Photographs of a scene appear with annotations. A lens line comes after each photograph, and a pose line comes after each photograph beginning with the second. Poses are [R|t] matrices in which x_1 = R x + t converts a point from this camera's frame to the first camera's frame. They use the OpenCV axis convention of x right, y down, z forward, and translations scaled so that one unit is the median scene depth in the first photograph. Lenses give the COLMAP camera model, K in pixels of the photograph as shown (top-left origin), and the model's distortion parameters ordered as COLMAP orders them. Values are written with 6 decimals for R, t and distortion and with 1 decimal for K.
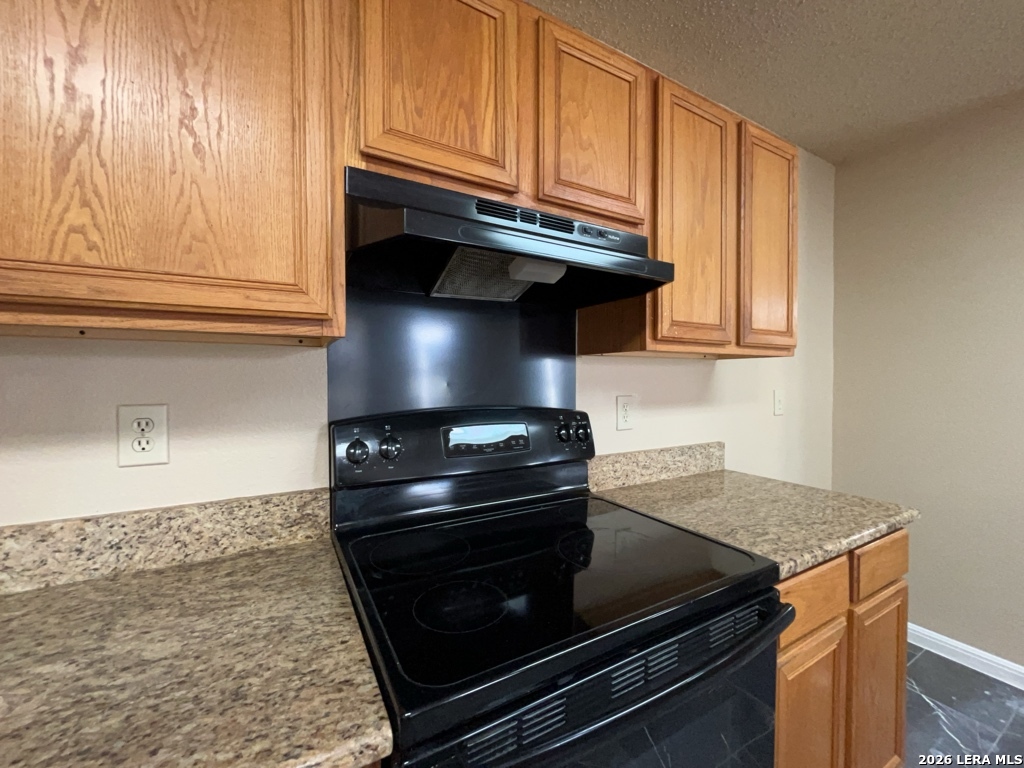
lens RADIAL K [[413.1, 0, 516.7], [0, 413.1, 385.5], [0, 0, 1]] dist [-0.001375, -0.000623]
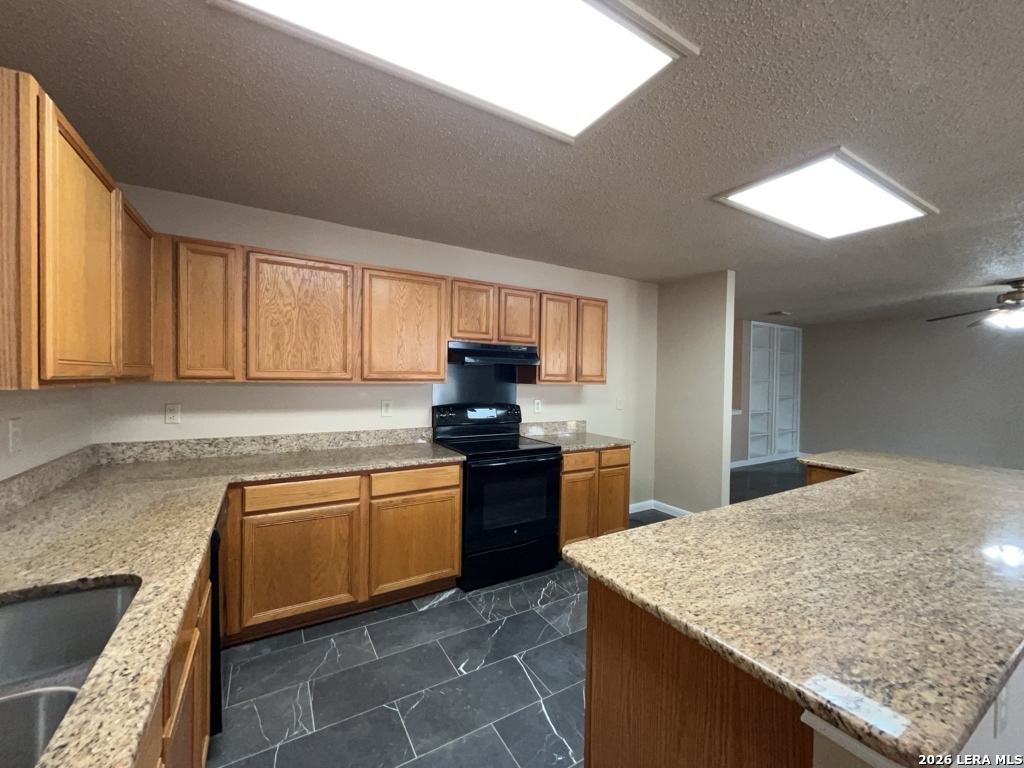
lens RADIAL K [[413.1, 0, 514.6], [0, 413.1, 386.6], [0, 0, 1]] dist [-0.001375, -0.000623]
pose [[0.999600, 0.017849, 0.021923, 0.093232], [-0.017968, 0.999825, 0.005247, -0.081592], [-0.021826, -0.005639, 0.999746, -1.936509]]
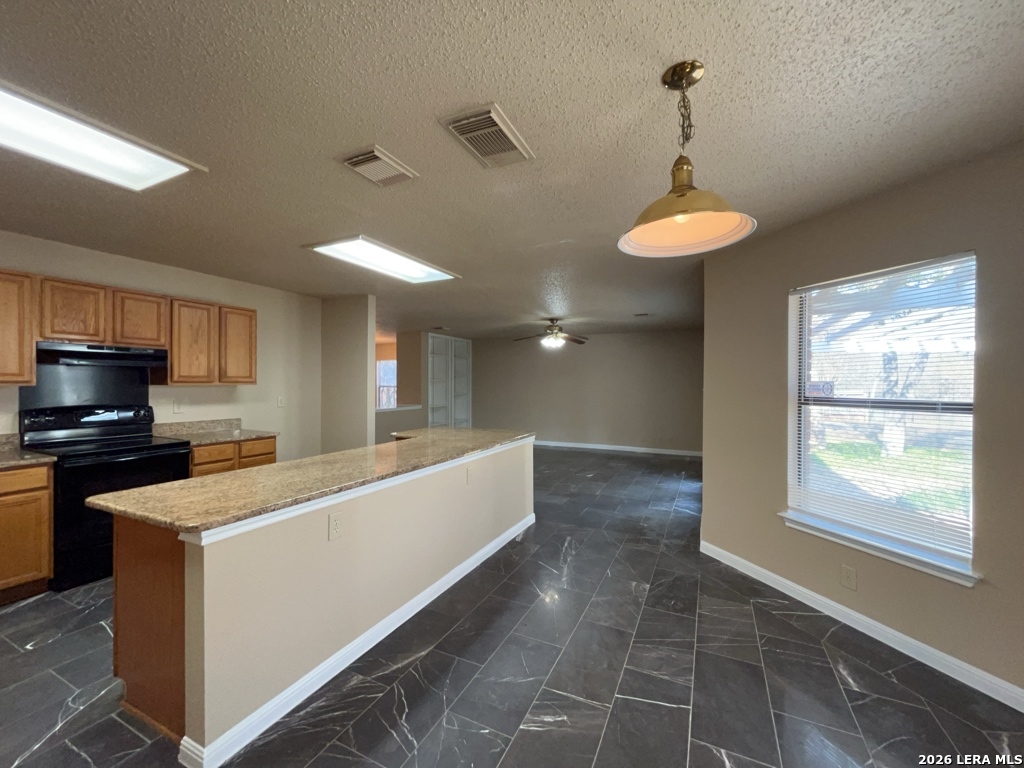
lens RADIAL K [[413.1, 0, 513.1], [0, 413.1, 385.1], [0, 0, 1]] dist [-0.001375, -0.000623]
pose [[0.821943, 0.004259, 0.569553, 0.675457], [0.000299, 0.999969, -0.007909, -0.060942], [-0.569569, 0.006671, 0.821916, -3.016550]]
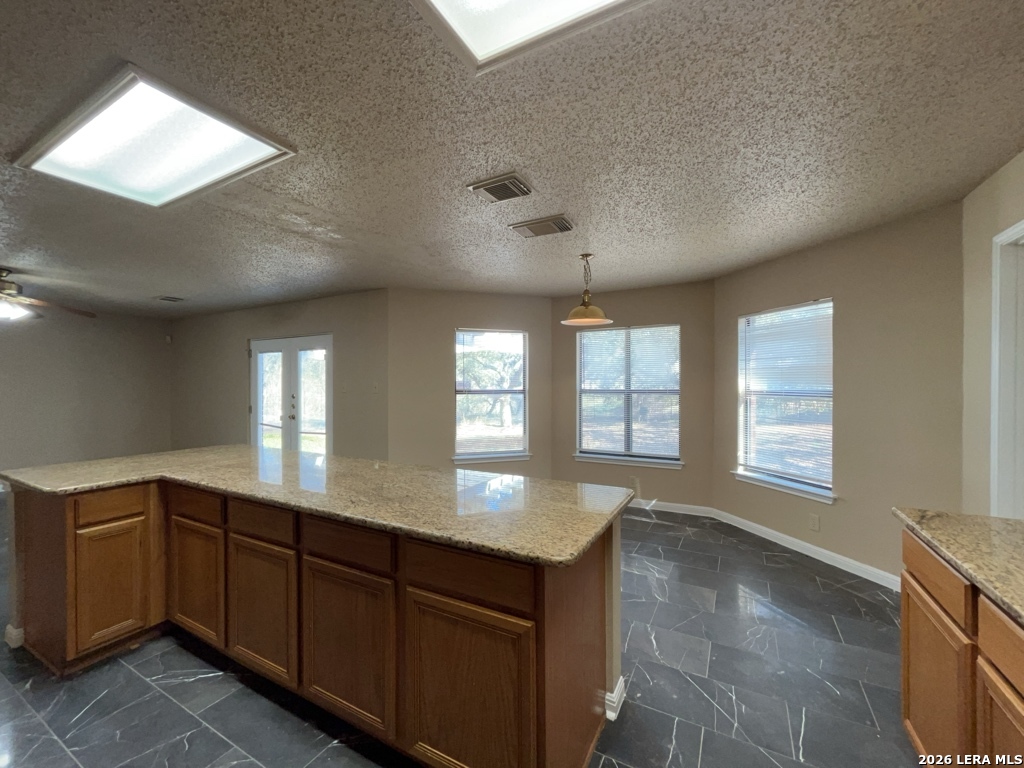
lens RADIAL K [[413.1, 0, 514.7], [0, 413.1, 386.2], [0, 0, 1]] dist [-0.001375, -0.000623]
pose [[-0.537242, 0.002654, 0.843424, -0.502466], [0.012816, 0.999905, 0.005017, -0.063992], [-0.843331, 0.013505, -0.537225, -0.239763]]
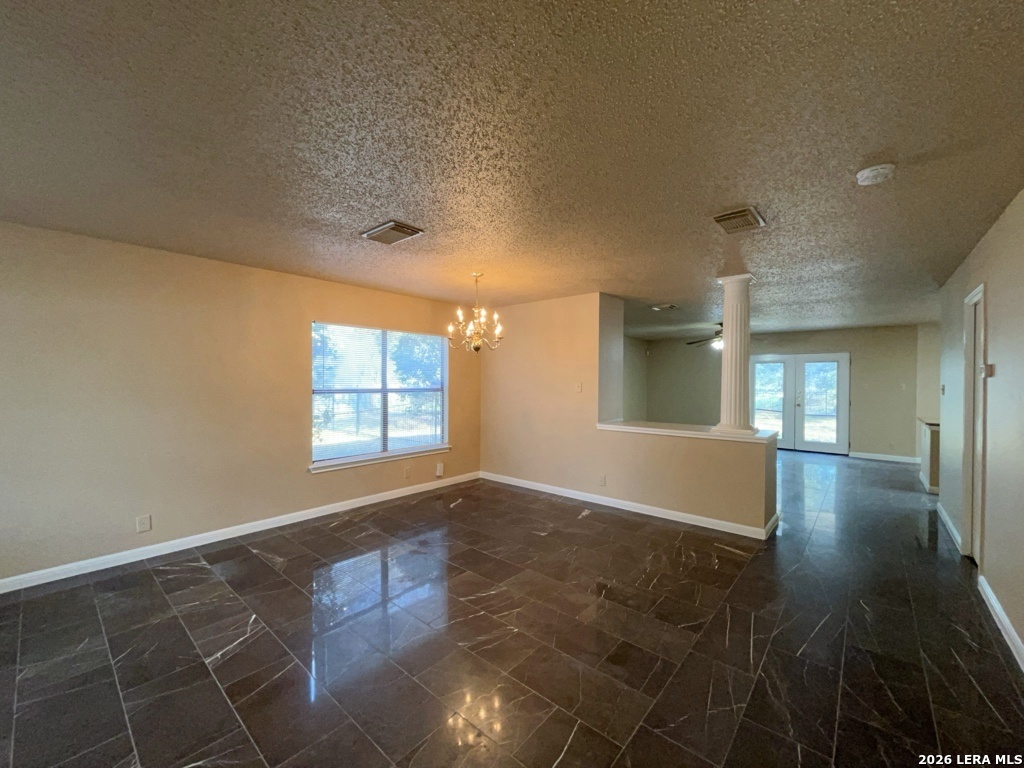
lens RADIAL K [[413.1, 0, 511.9], [0, 413.1, 382.7], [0, 0, 1]] dist [-0.001375, -0.000623]
pose [[-0.333735, -0.001637, 0.942666, -0.414230], [0.008446, 0.999953, 0.004726, -0.202368], [-0.942629, 0.009539, -0.333705, 6.691806]]
